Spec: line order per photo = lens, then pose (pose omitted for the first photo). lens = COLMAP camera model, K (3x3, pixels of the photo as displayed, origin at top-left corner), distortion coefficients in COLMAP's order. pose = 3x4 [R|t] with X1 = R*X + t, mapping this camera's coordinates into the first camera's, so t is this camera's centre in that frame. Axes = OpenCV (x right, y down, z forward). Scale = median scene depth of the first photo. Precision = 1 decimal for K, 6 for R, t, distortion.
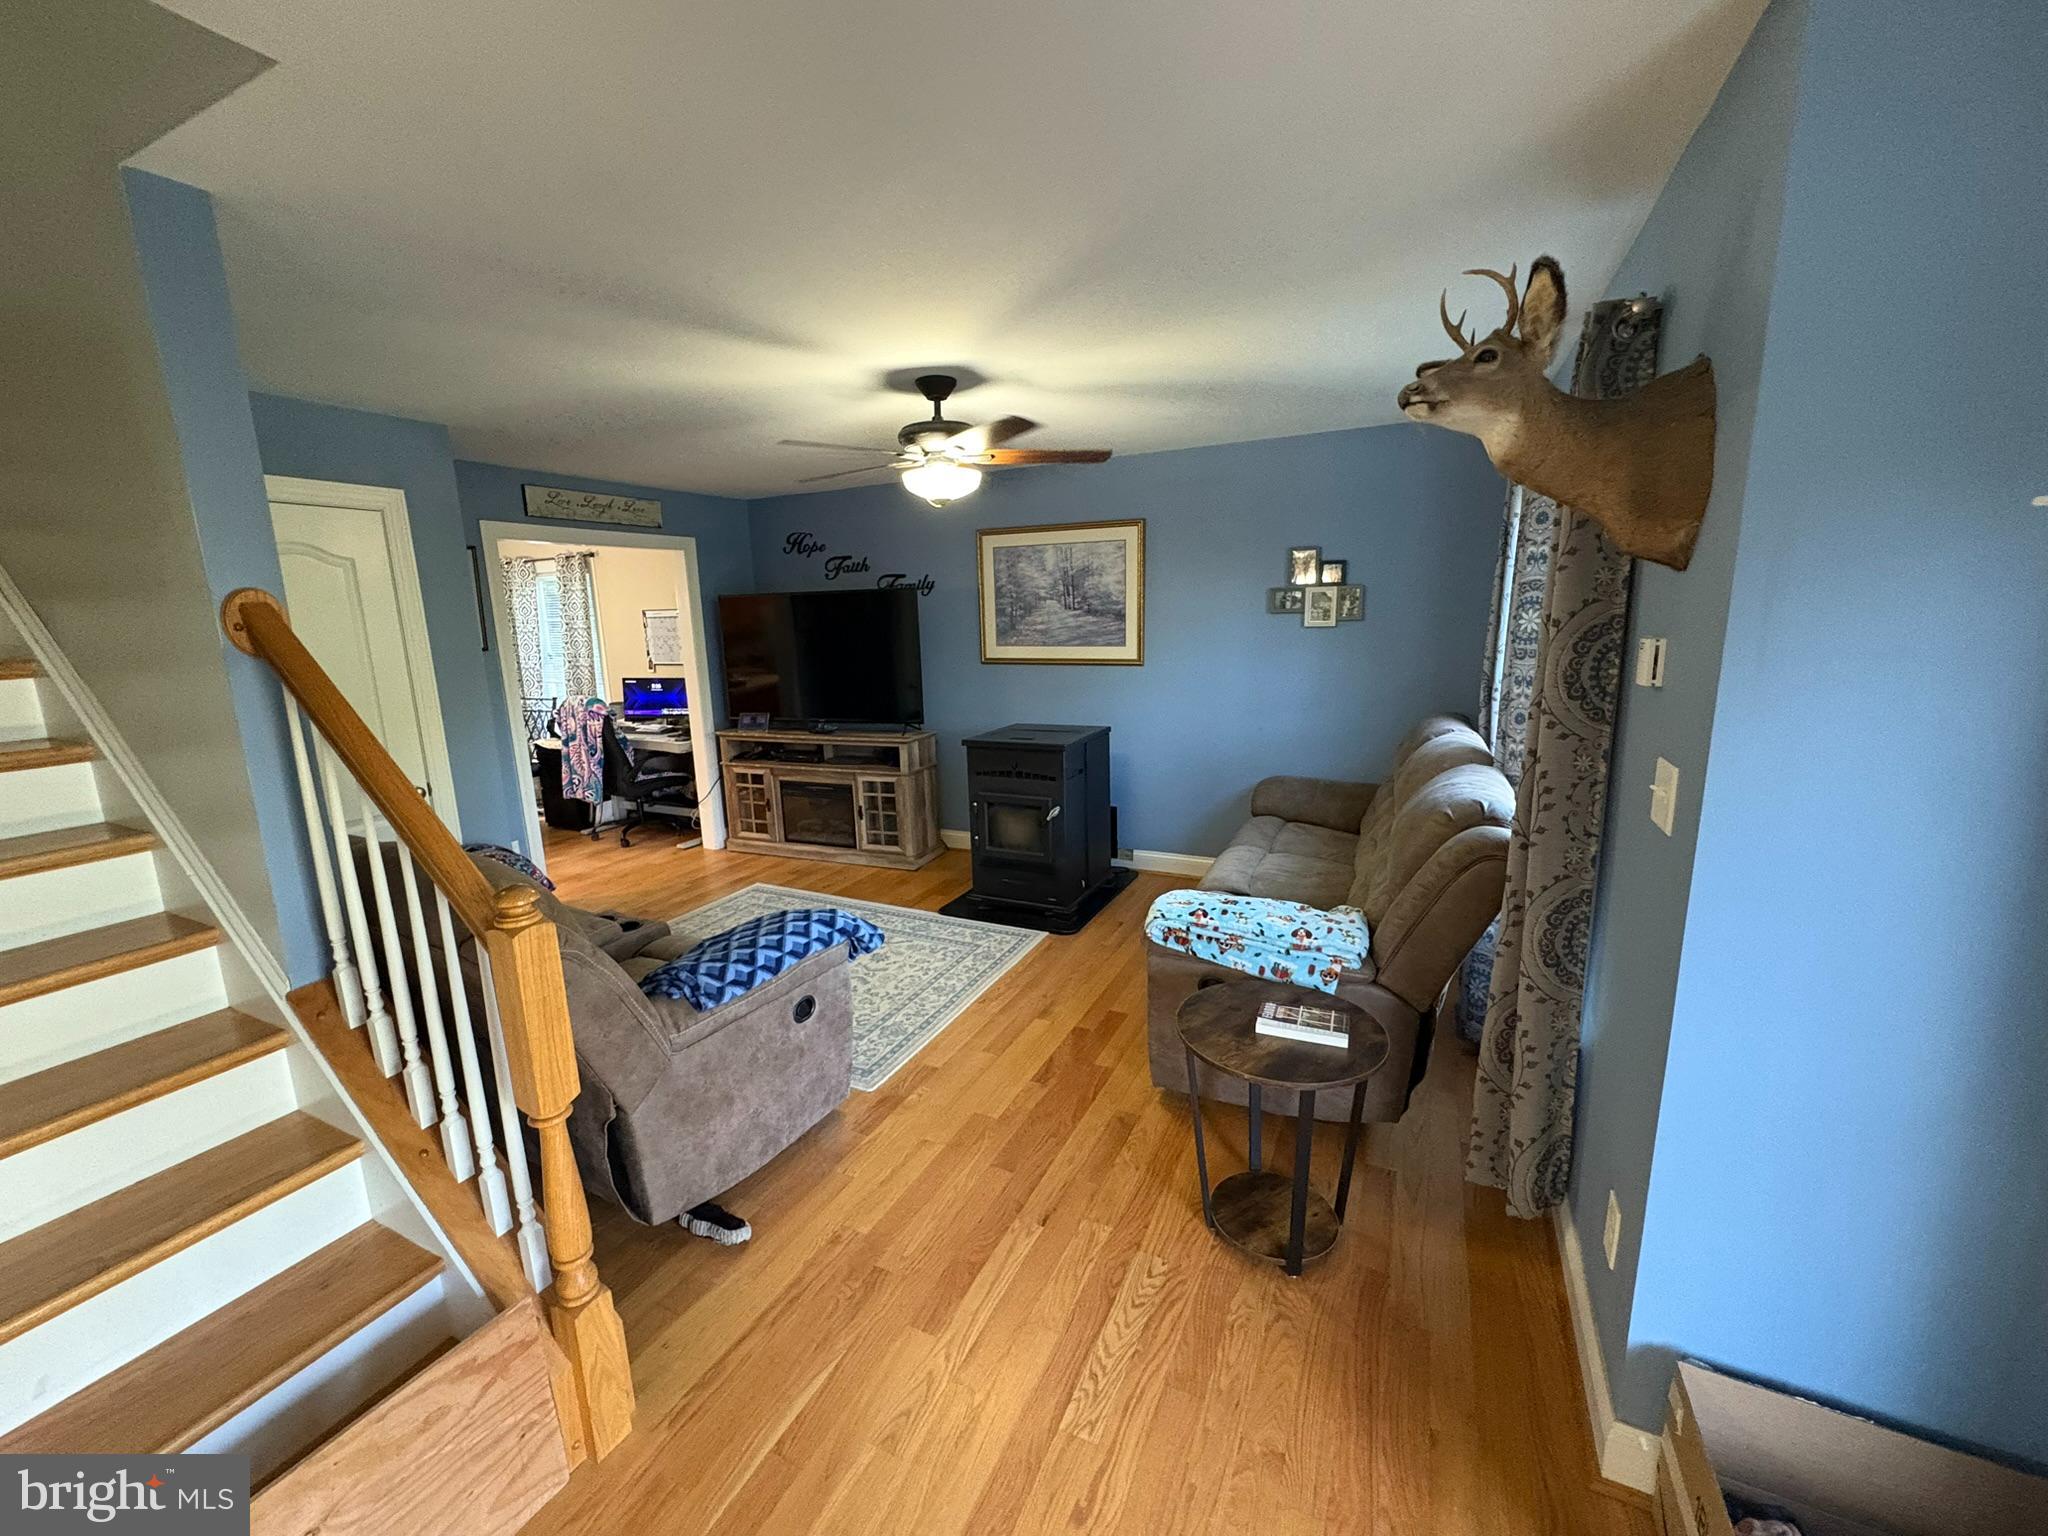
lens RADIAL K [[813.0, 0, 1025.3], [0, 813.0, 771.2], [0, 0, 1]] dist [0.001207, 0.001264]
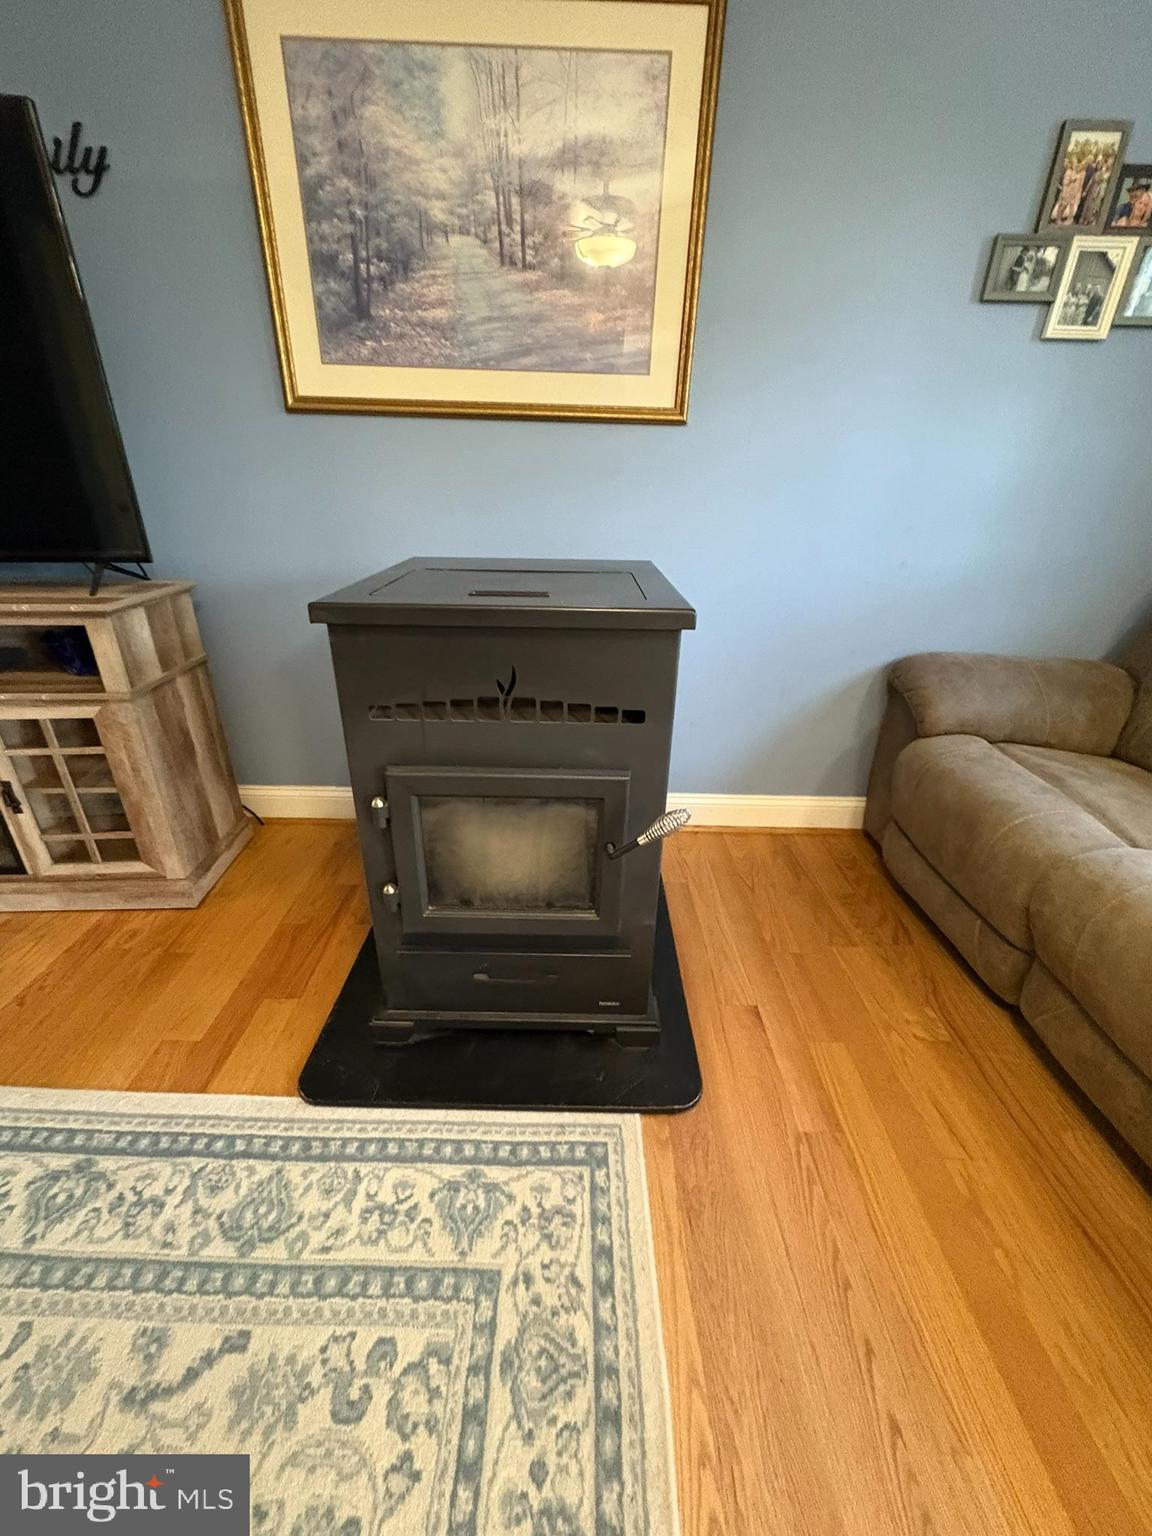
lens RADIAL K [[609.7, 0, 570.4], [0, 609.7, 764.2], [0, 0, 1]] dist [0.001207, 0.001264]
pose [[0.901773, -0.138213, 0.409514, -0.078154], [0.040670, 0.970422, 0.237963, -0.025827], [-0.430291, -0.197934, 0.880722, 0.643734]]
